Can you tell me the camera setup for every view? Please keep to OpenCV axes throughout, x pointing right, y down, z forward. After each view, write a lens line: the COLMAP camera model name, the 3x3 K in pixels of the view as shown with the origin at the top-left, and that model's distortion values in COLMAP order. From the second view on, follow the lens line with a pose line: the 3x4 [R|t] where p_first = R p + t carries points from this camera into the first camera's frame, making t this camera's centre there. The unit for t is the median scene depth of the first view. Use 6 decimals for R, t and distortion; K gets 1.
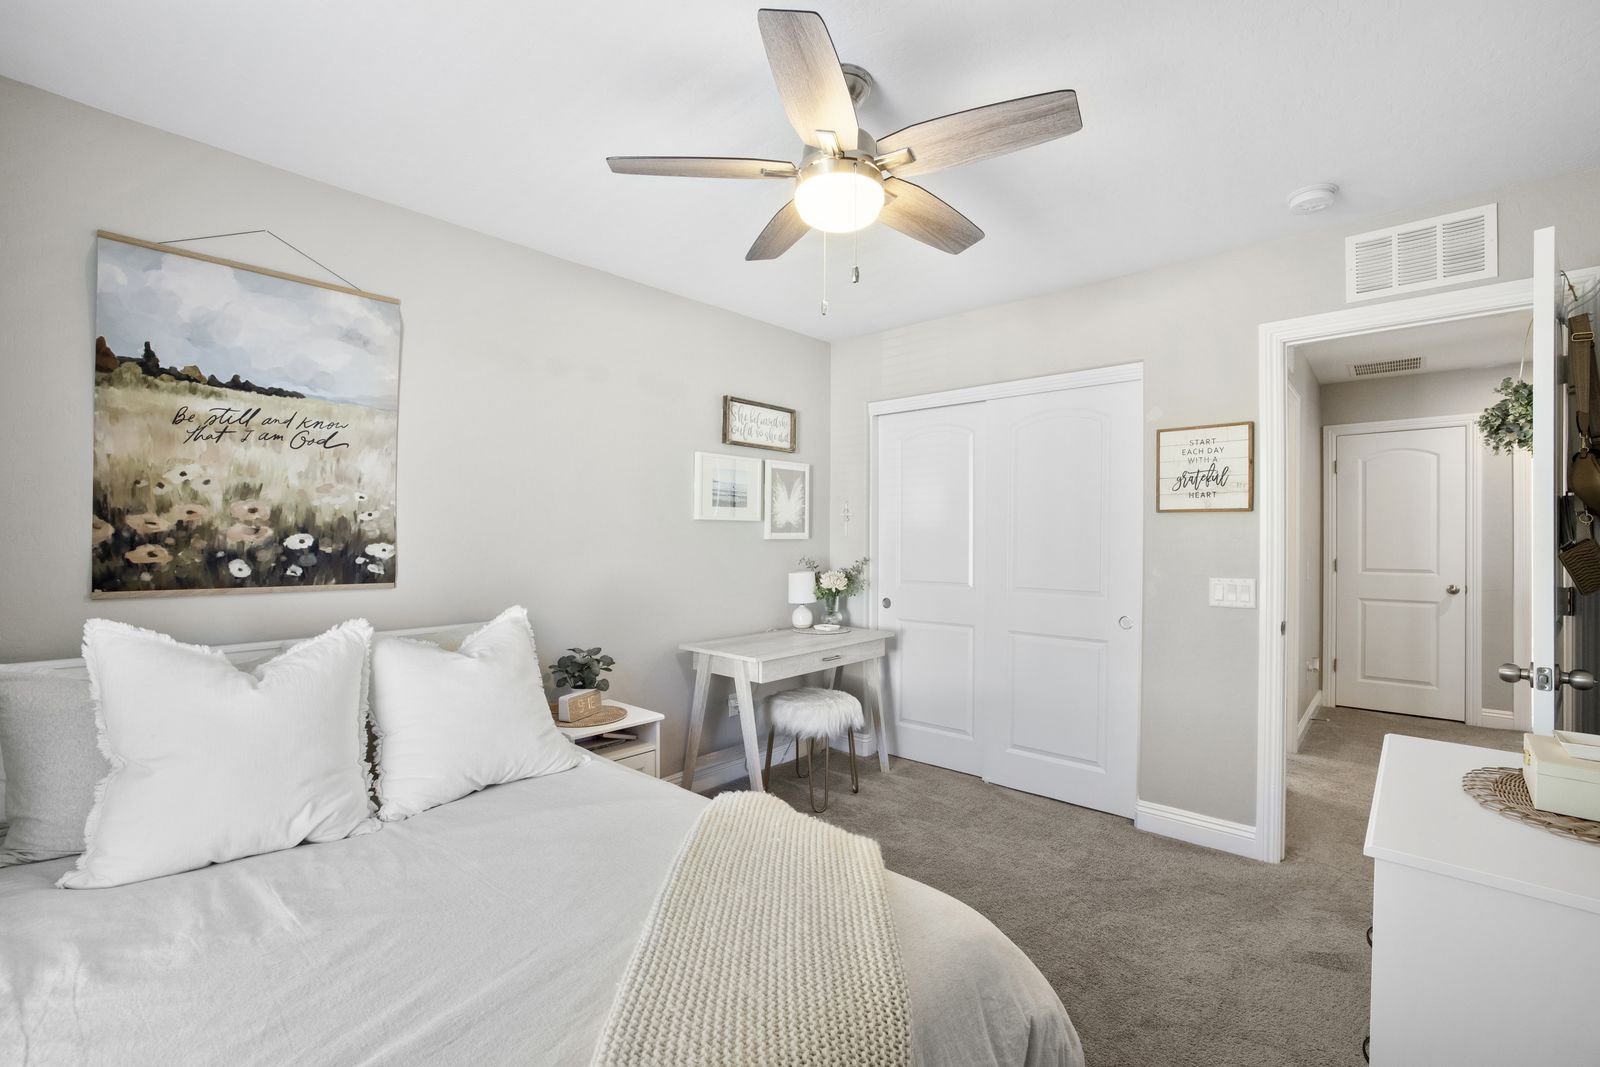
lens RADIAL K [[717.2, 0, 800.0], [0, 717.2, 533.5], [0, 0, 1]] dist [0.000374, 0.000307]
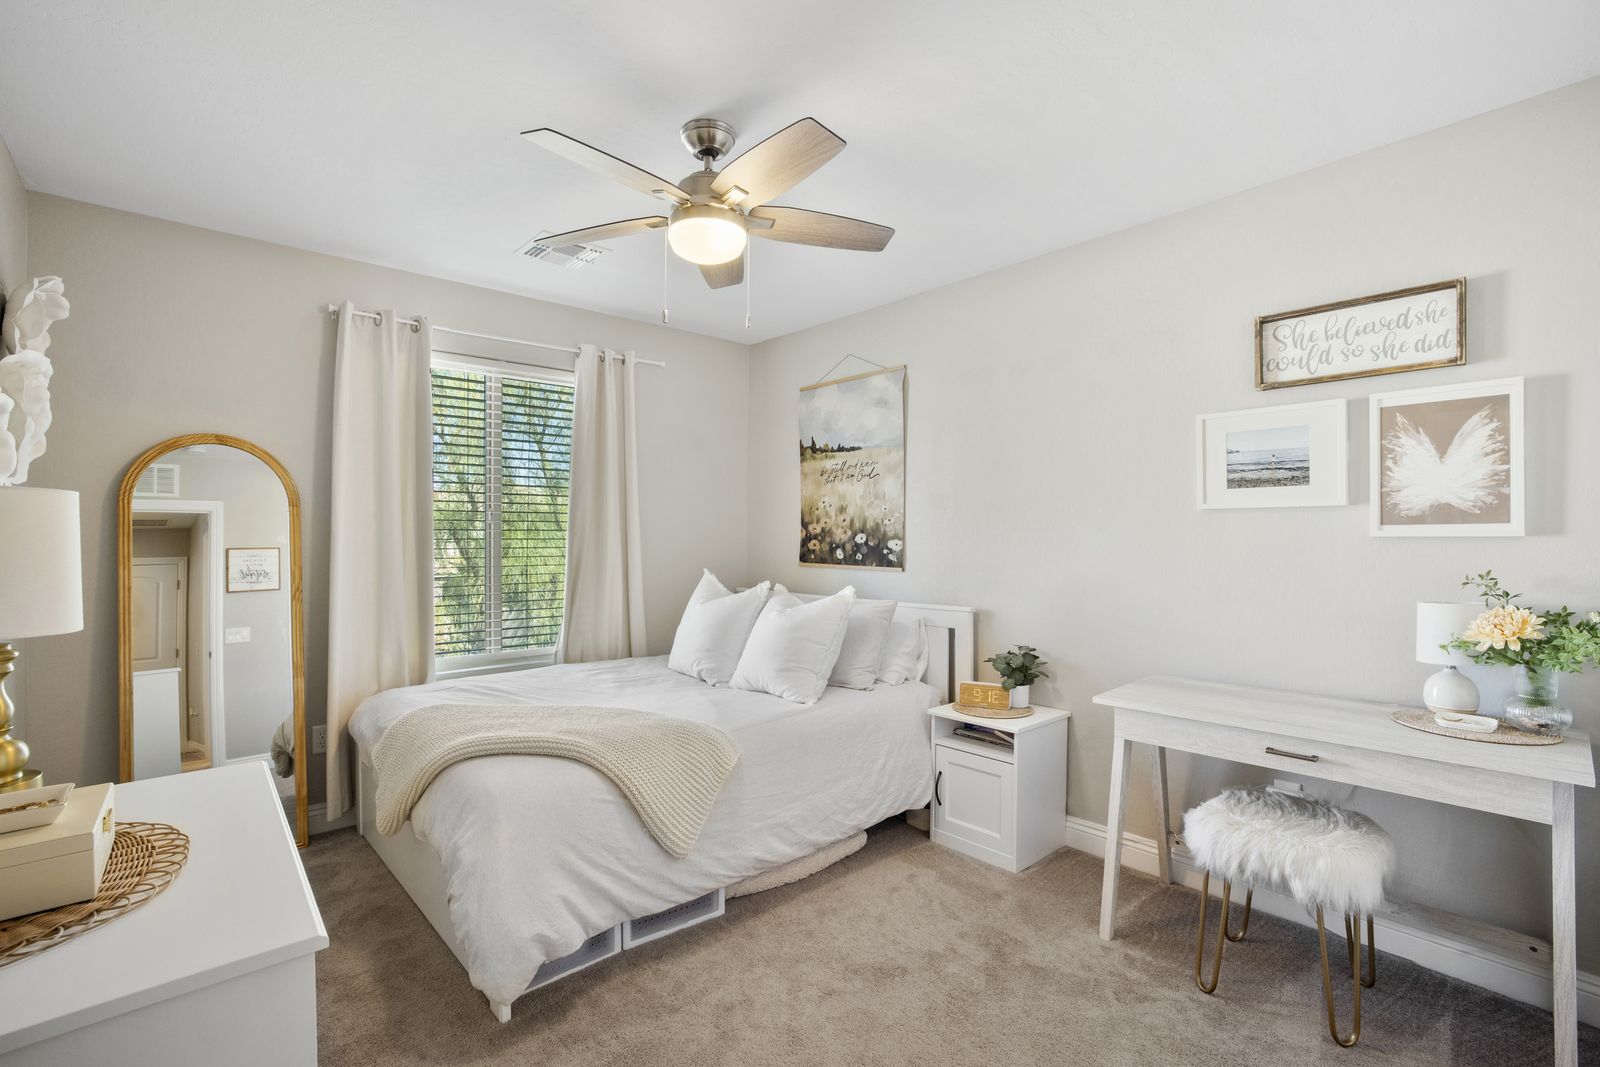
lens RADIAL K [[717.2, 0, 800.0], [0, 717.2, 533.5], [0, 0, 1]] dist [0.000374, 0.000307]
pose [[-0.097958, -0.009139, -0.995149, 0.936447], [0.003577, 0.999948, -0.009535, 0.015024], [0.995184, -0.004494, -0.097920, 1.035979]]
